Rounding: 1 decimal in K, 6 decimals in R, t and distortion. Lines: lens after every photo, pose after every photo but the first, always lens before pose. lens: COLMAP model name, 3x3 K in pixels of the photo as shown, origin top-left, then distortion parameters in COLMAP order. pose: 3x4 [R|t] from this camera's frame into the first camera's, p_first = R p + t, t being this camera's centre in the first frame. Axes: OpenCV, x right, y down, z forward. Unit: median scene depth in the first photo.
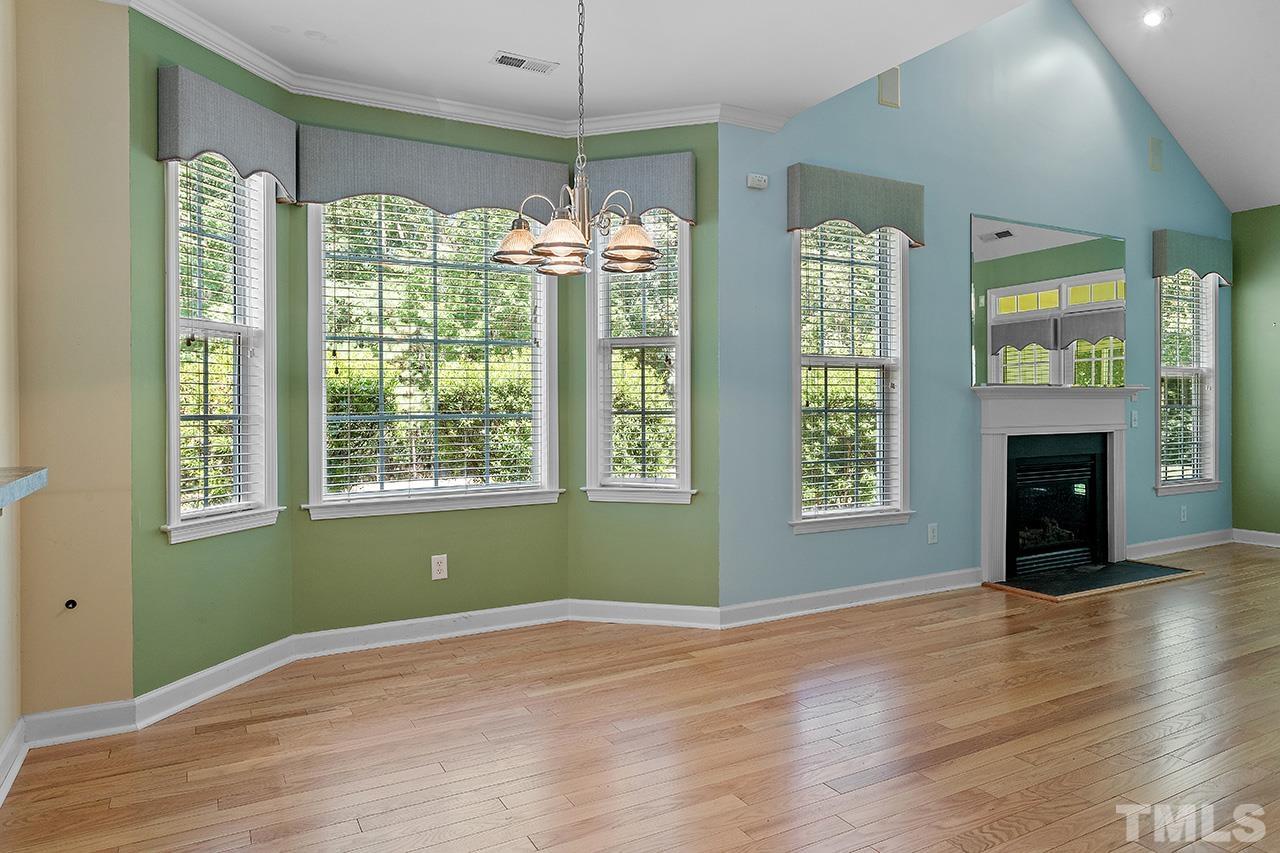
lens RADIAL K [[811.5, 0, 634.6], [0, 811.5, 404.7], [0, 0, 1]] dist [-0.001527, 0.012374]
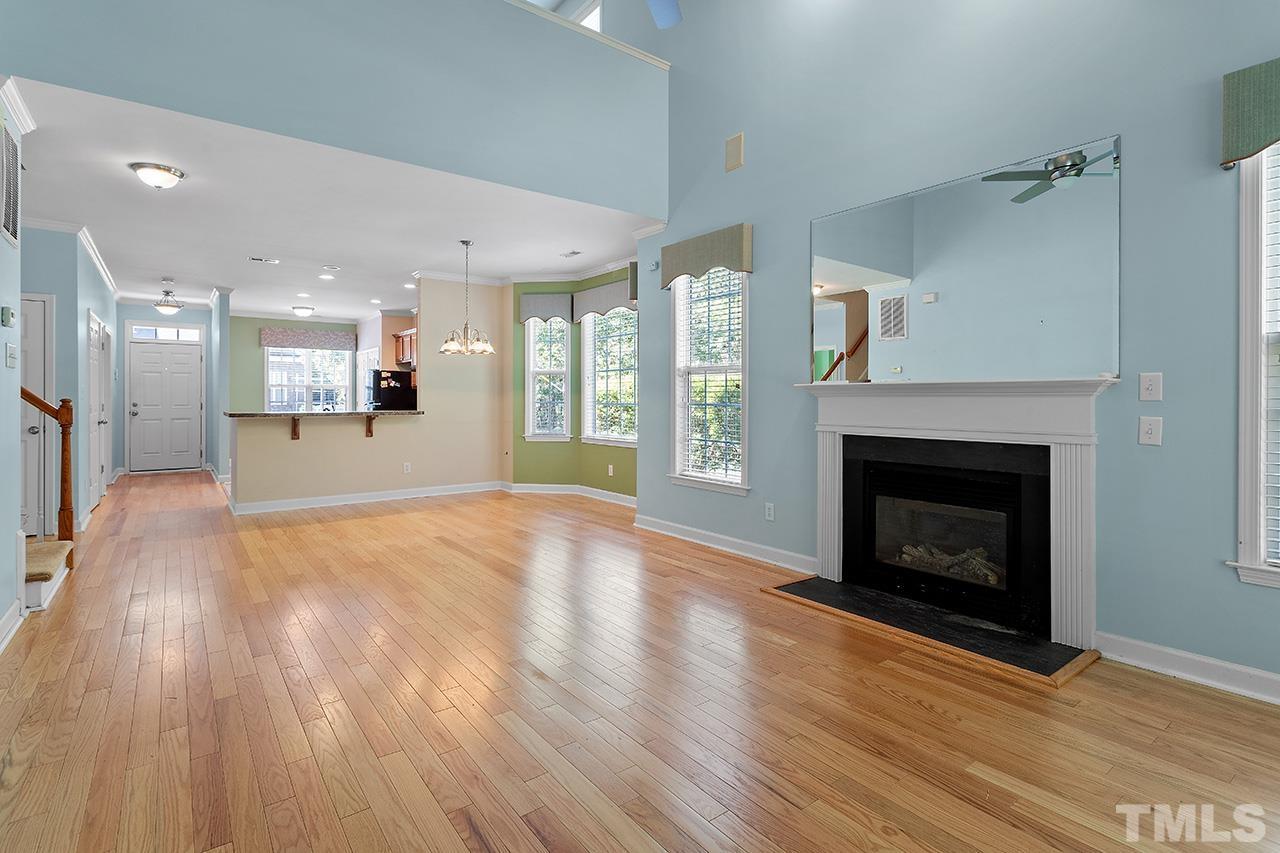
lens RADIAL K [[621.8, 0, 656.8], [0, 621.8, 396.5], [0, 0, 1]] dist [-0.002206, 0.000887]
pose [[0.159691, 0.005204, -0.987153, 1.638436], [0.000984, 0.999985, 0.005430, -0.016973], [0.987166, -0.001838, 0.159684, 0.933329]]
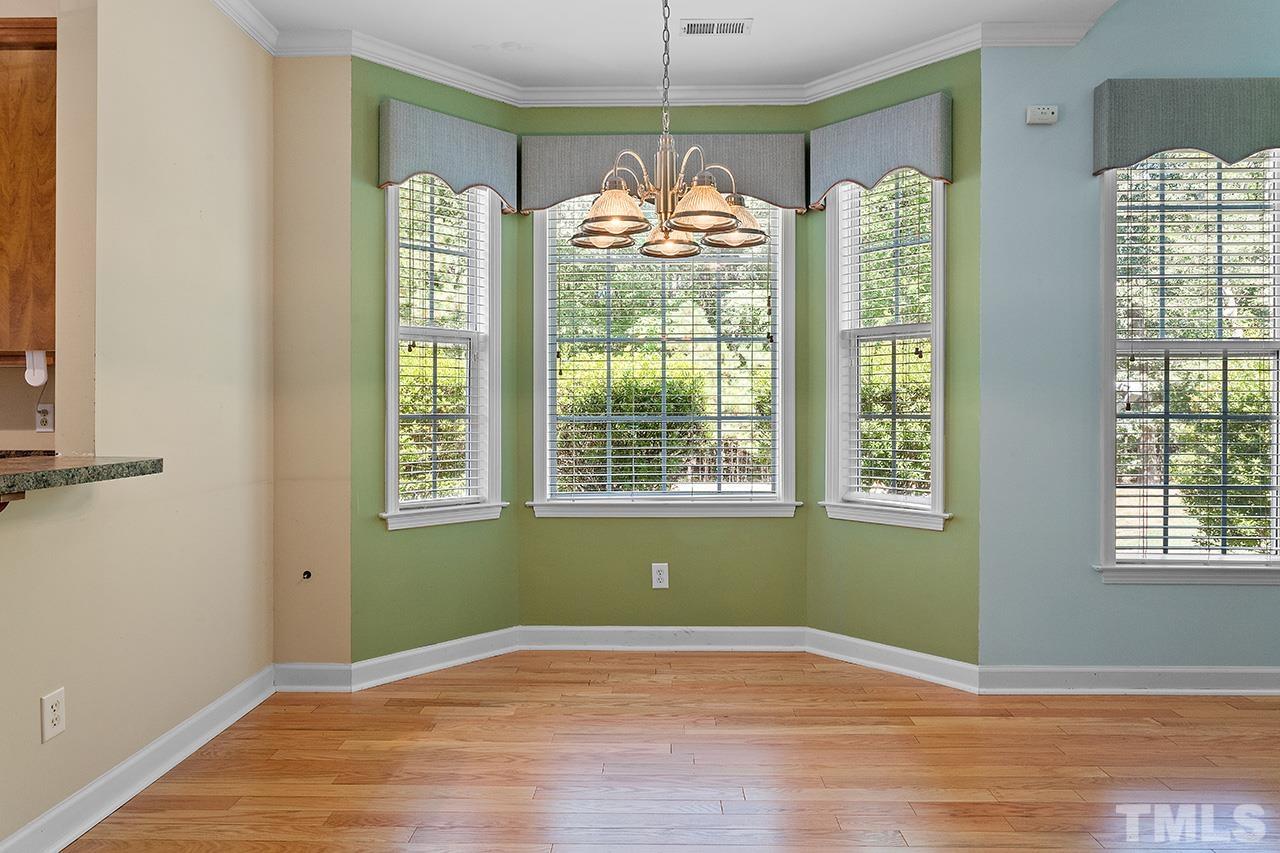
lens RADIAL K [[811.5, 0, 630.8], [0, 811.5, 404.8], [0, 0, 1]] dist [-0.001527, 0.012374]
pose [[0.866724, 0.003684, -0.498775, 0.226194], [-0.004011, 0.999992, 0.000416, -0.001757], [0.498772, 0.001640, 0.866732, 0.167607]]
